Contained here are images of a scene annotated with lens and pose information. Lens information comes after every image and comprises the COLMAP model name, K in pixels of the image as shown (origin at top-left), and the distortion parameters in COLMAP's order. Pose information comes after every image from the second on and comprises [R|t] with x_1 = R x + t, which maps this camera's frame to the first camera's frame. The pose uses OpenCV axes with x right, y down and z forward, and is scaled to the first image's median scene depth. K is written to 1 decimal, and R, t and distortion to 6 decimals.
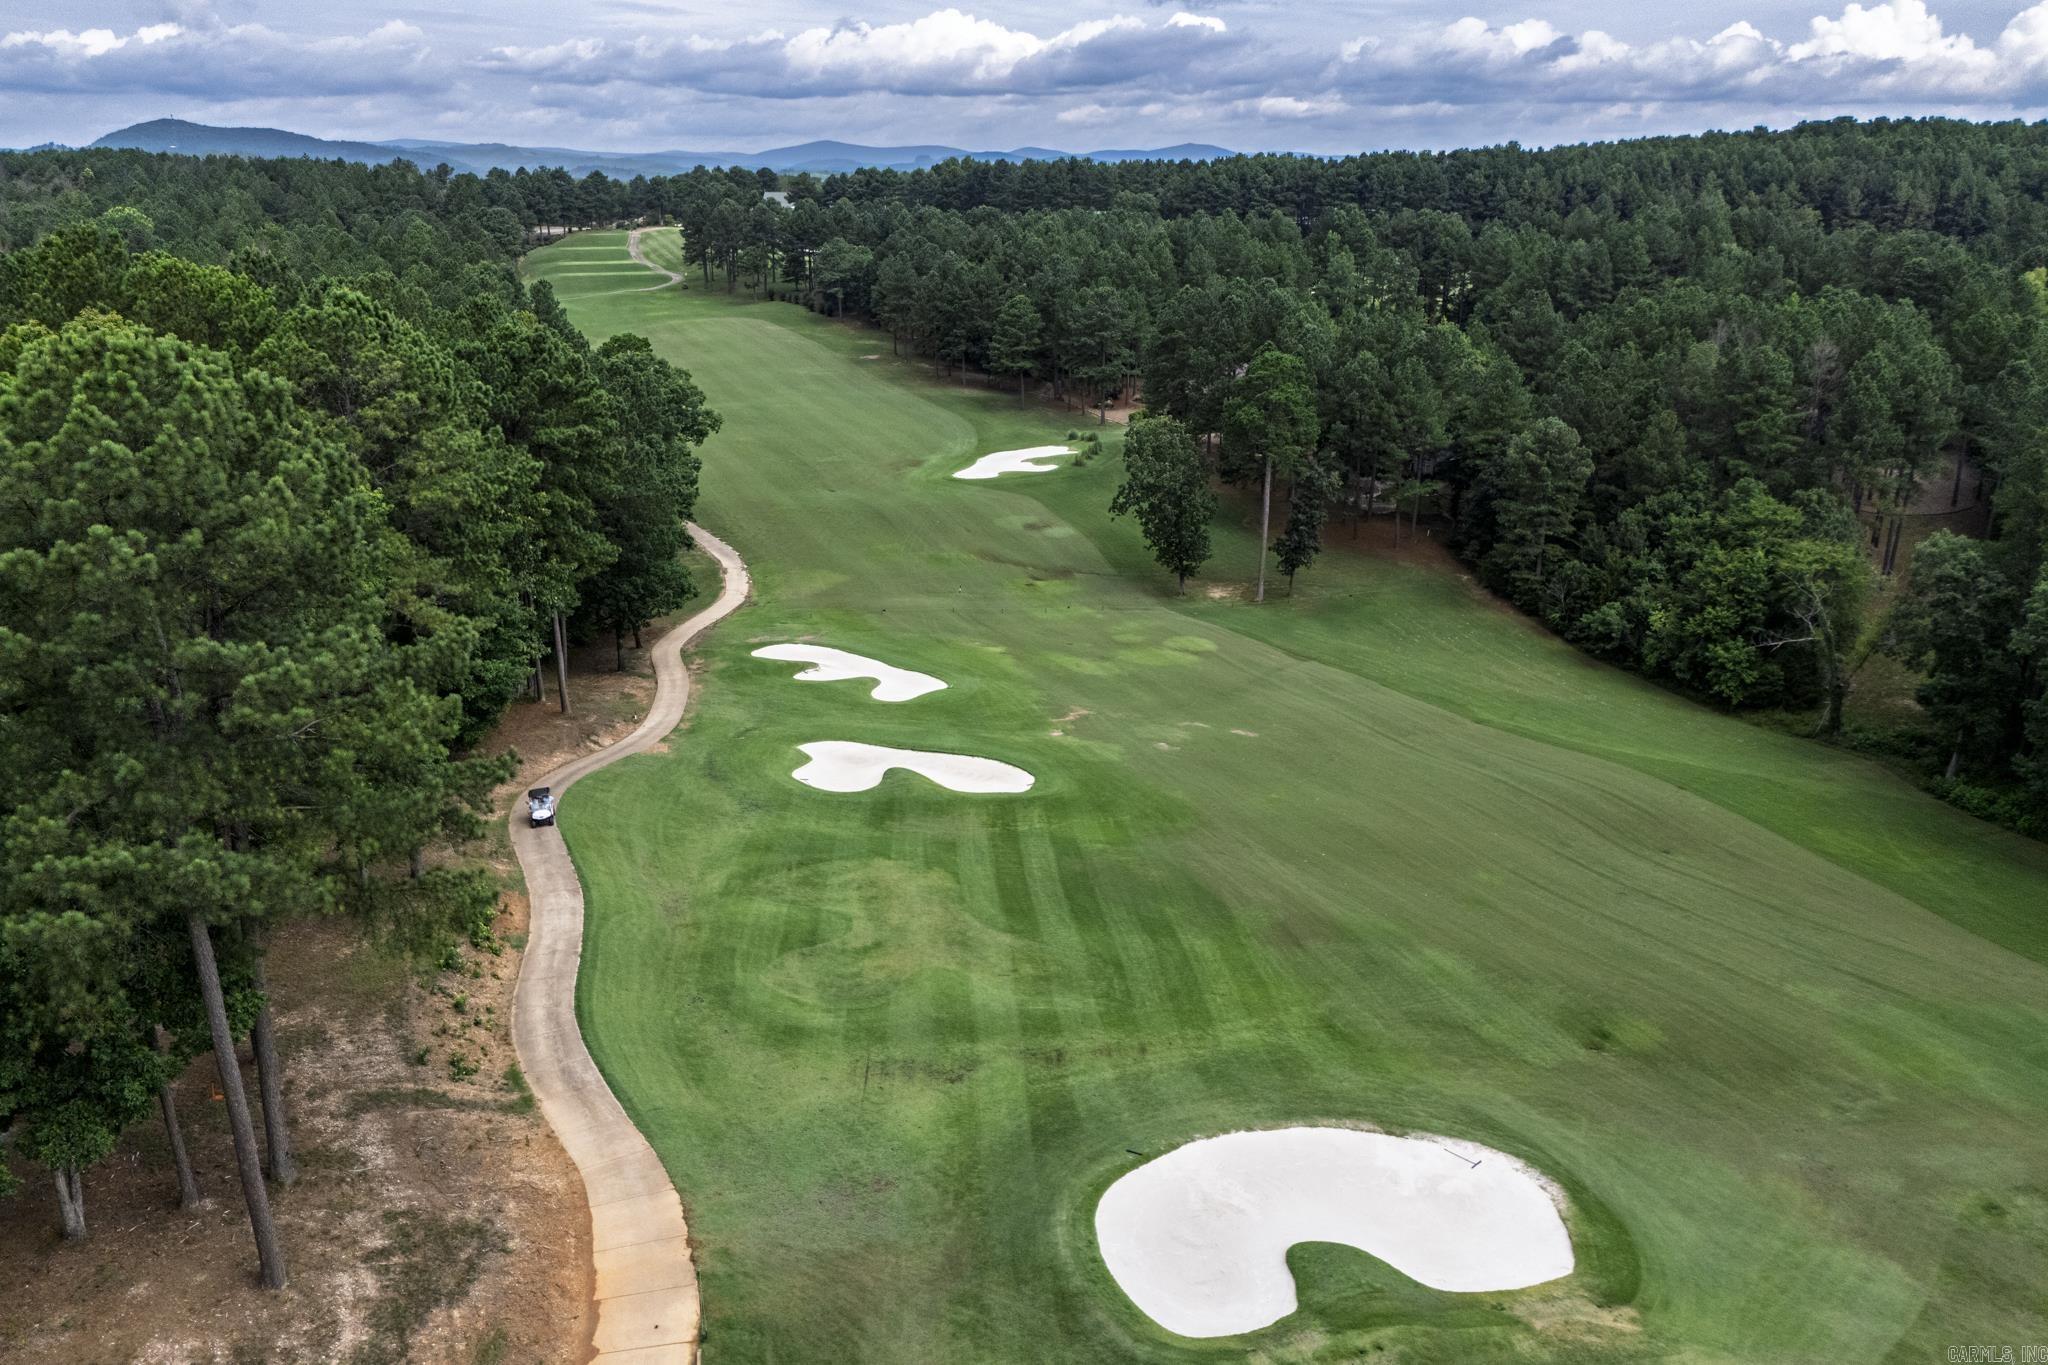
lens RADIAL K [[1519.1, 0, 987.1], [0, 1519.1, 645.4], [0, 0, 1]] dist [0.024386, -0.003656]
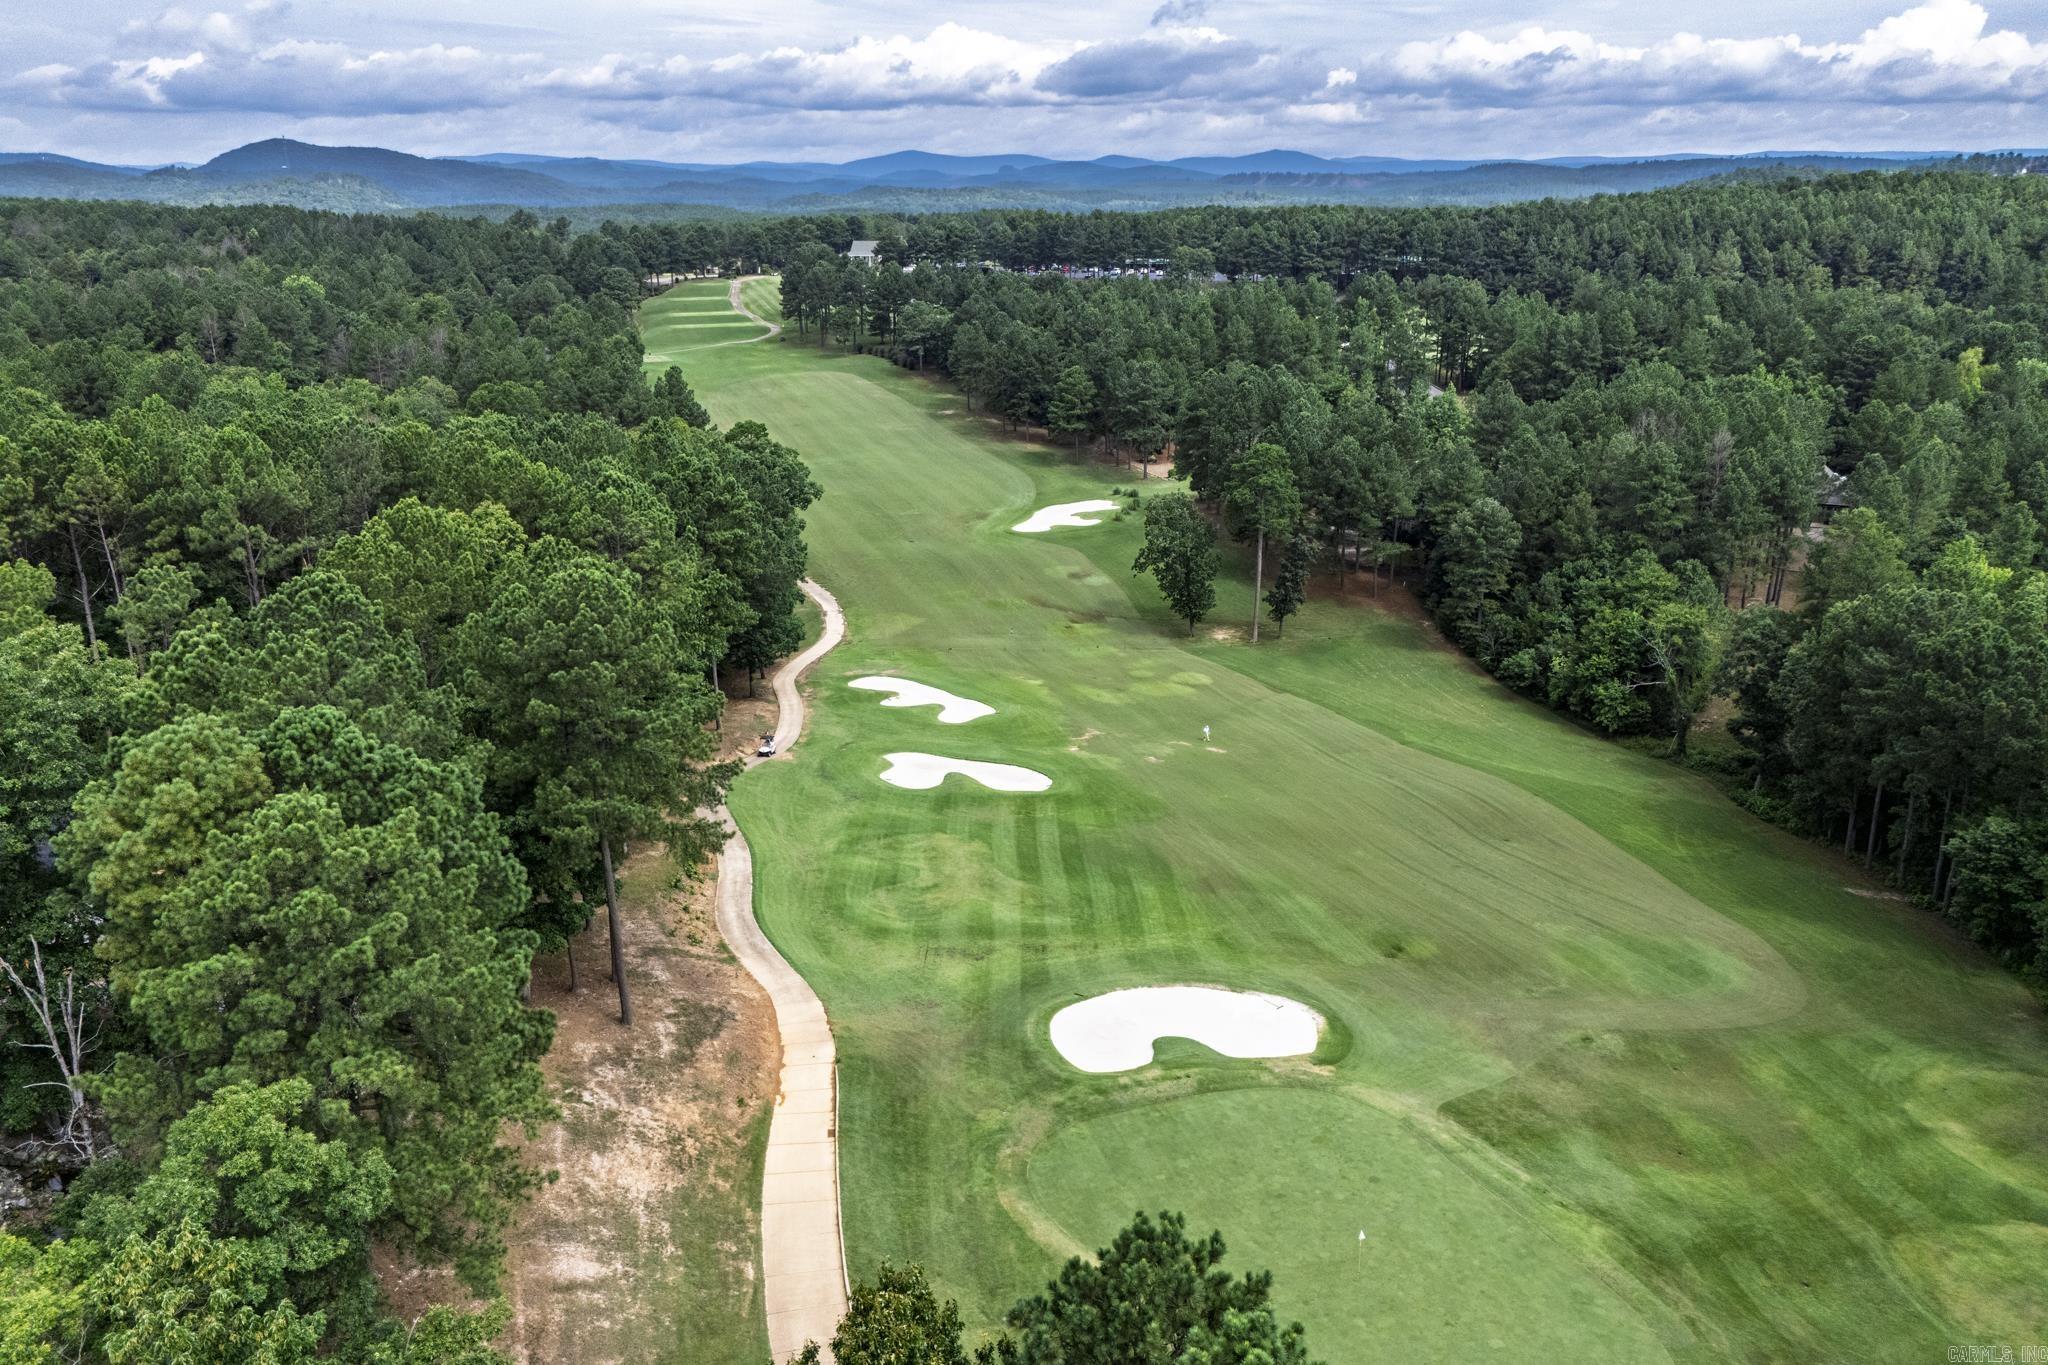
lens RADIAL K [[1519.1, 0, 987.1], [0, 1519.1, 645.4], [0, 0, 1]] dist [0.024386, -0.003656]
pose [[0.998597, 0.008656, -0.052238, 0.029844], [-0.008926, 0.999948, -0.004940, -0.020622], [0.052192, 0.005399, 0.998622, -0.275630]]
